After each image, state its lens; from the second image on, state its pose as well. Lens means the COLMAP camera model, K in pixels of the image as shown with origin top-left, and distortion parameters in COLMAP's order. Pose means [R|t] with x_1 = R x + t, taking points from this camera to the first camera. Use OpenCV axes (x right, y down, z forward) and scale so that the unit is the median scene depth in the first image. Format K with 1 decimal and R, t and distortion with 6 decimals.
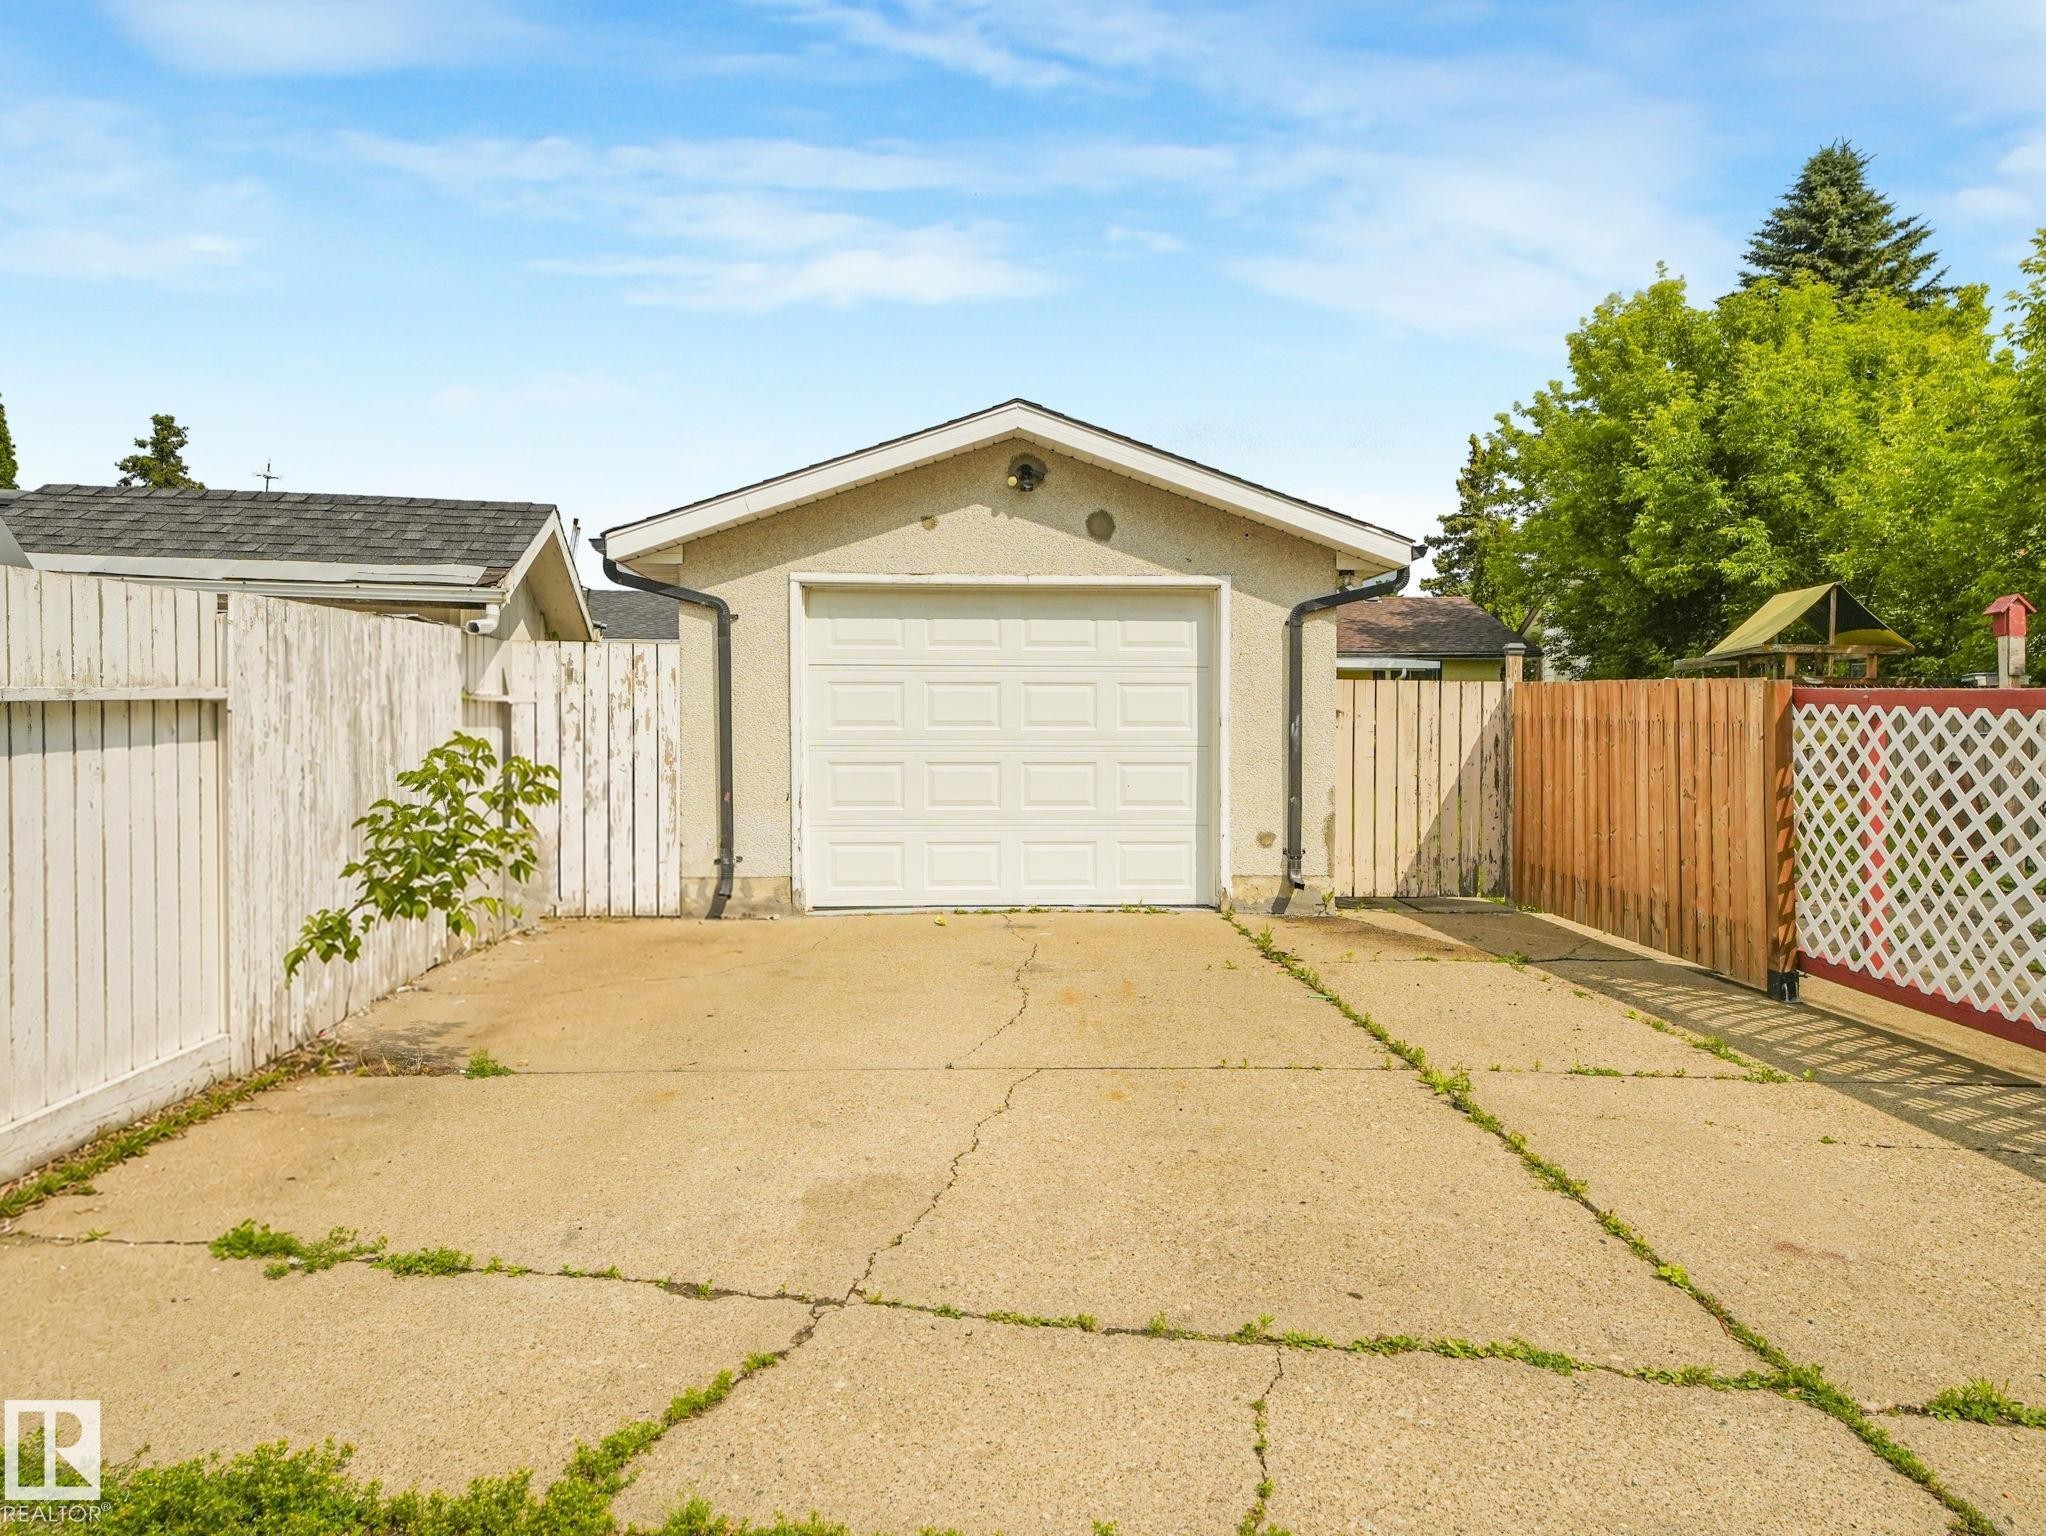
lens RADIAL K [[1390.0, 0, 1026.4], [0, 1390.0, 738.5], [0, 0, 1]] dist [0.050927, -0.002421]
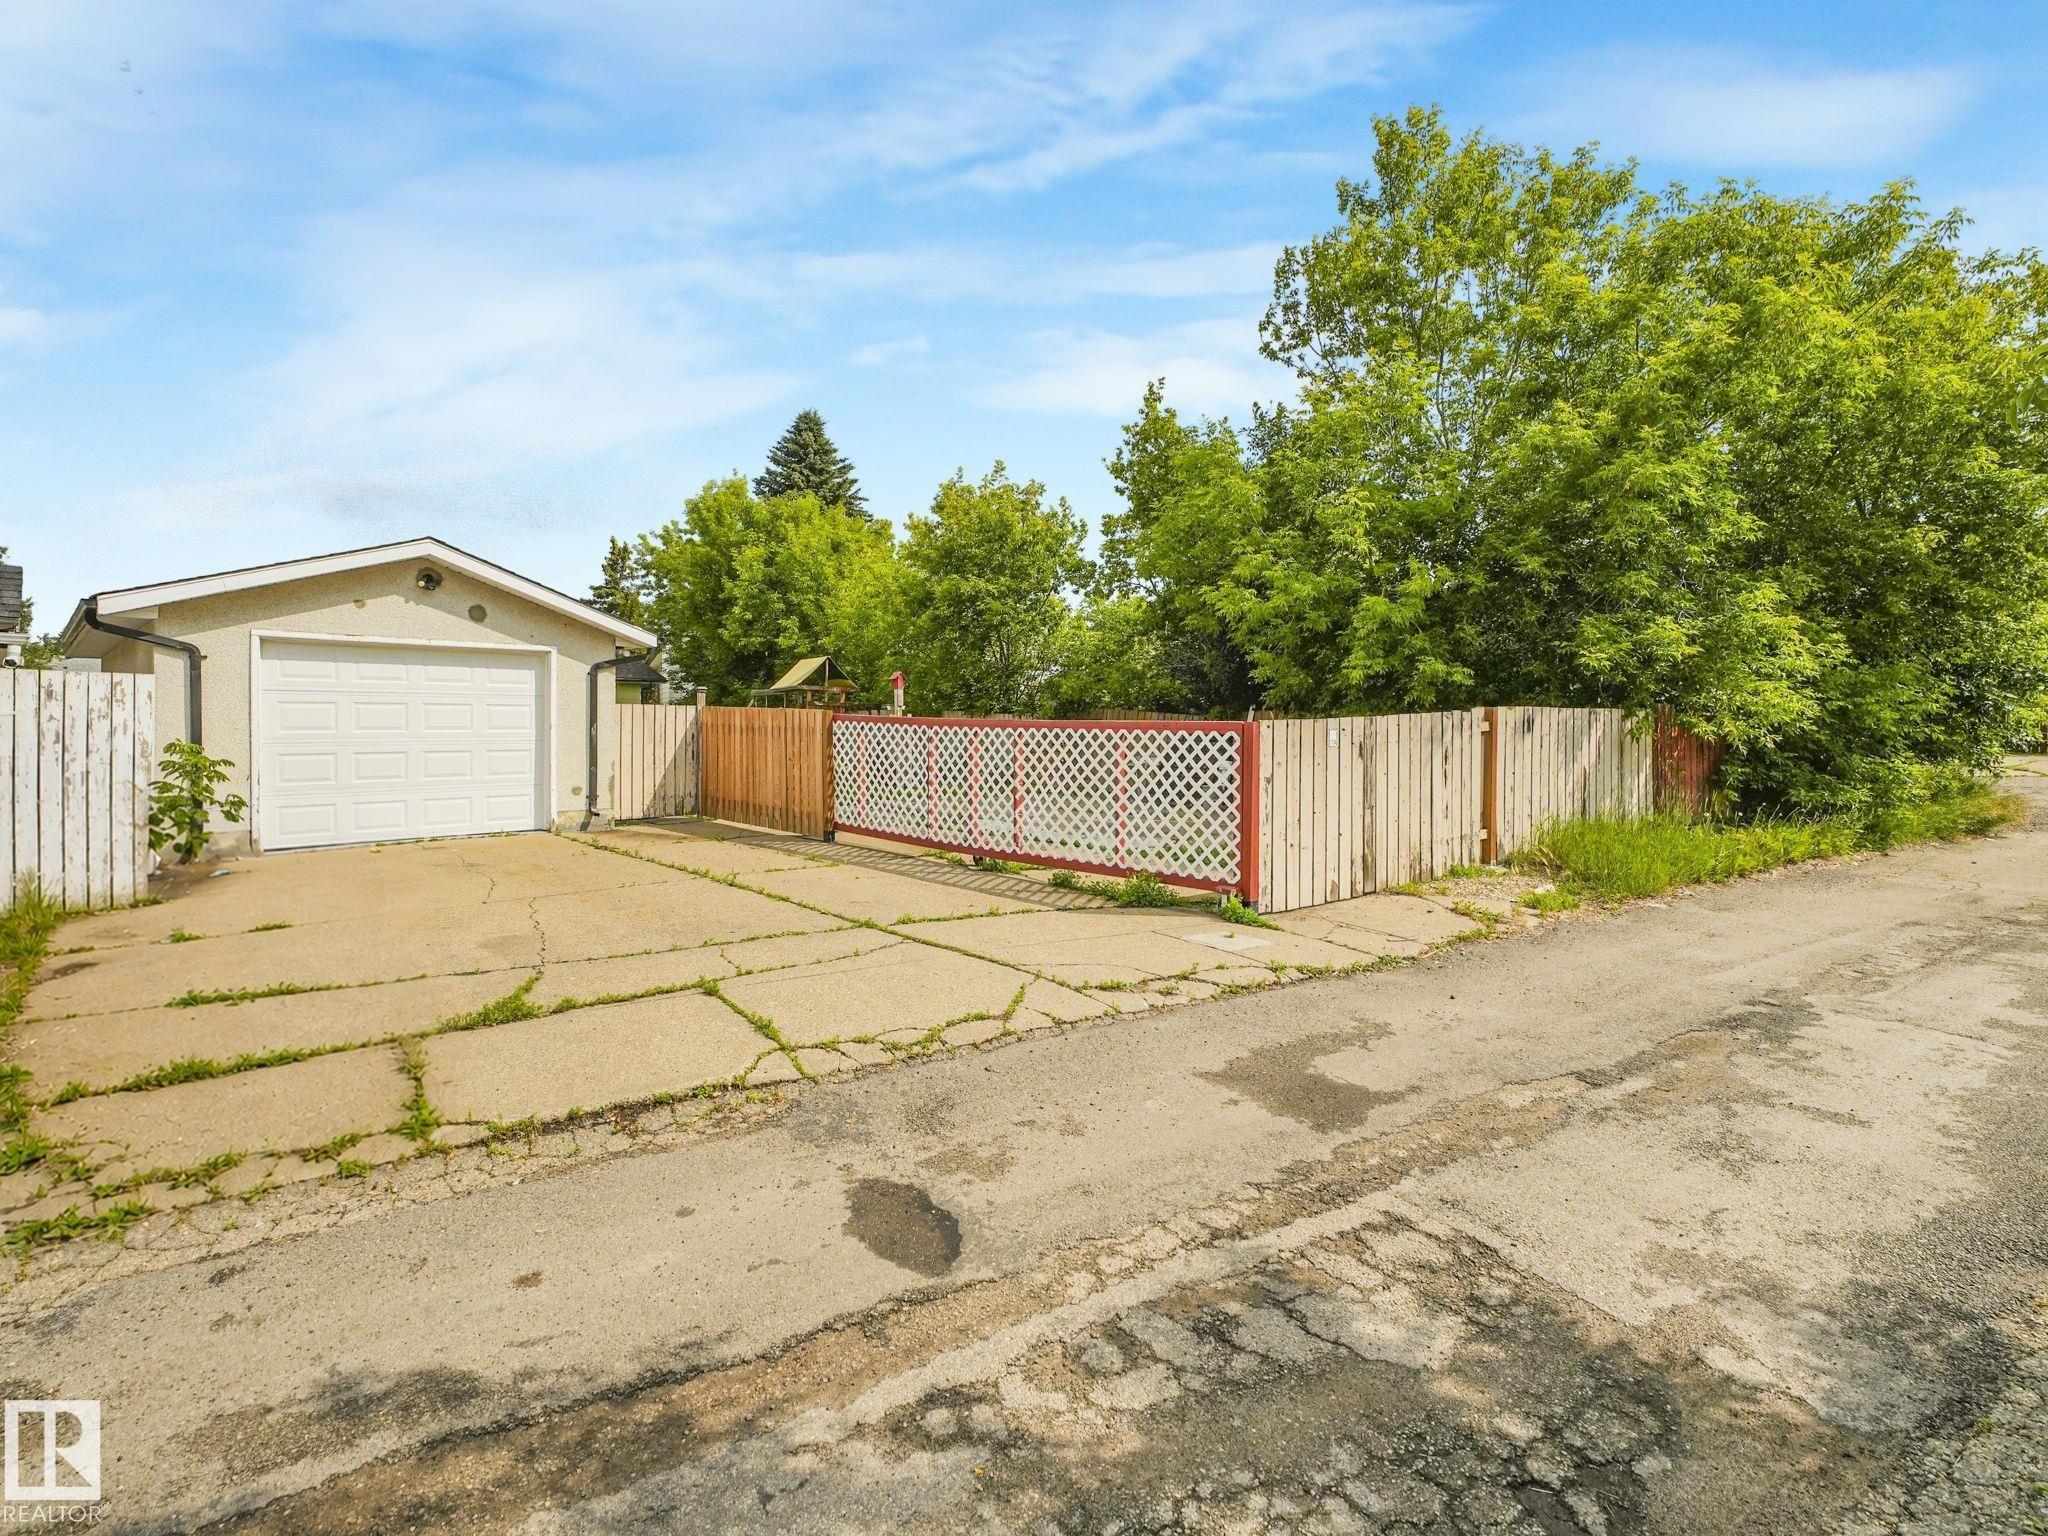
lens RADIAL K [[940.3, 0, 1021.4], [0, 940.3, 714.5], [0, 0, 1]] dist [-0.003937, -0.000701]
pose [[0.732959, 0.005621, 0.680250, -0.240868], [0.005077, 0.999893, -0.013733, -0.008045], [-0.680254, 0.013520, 0.732852, -0.307304]]
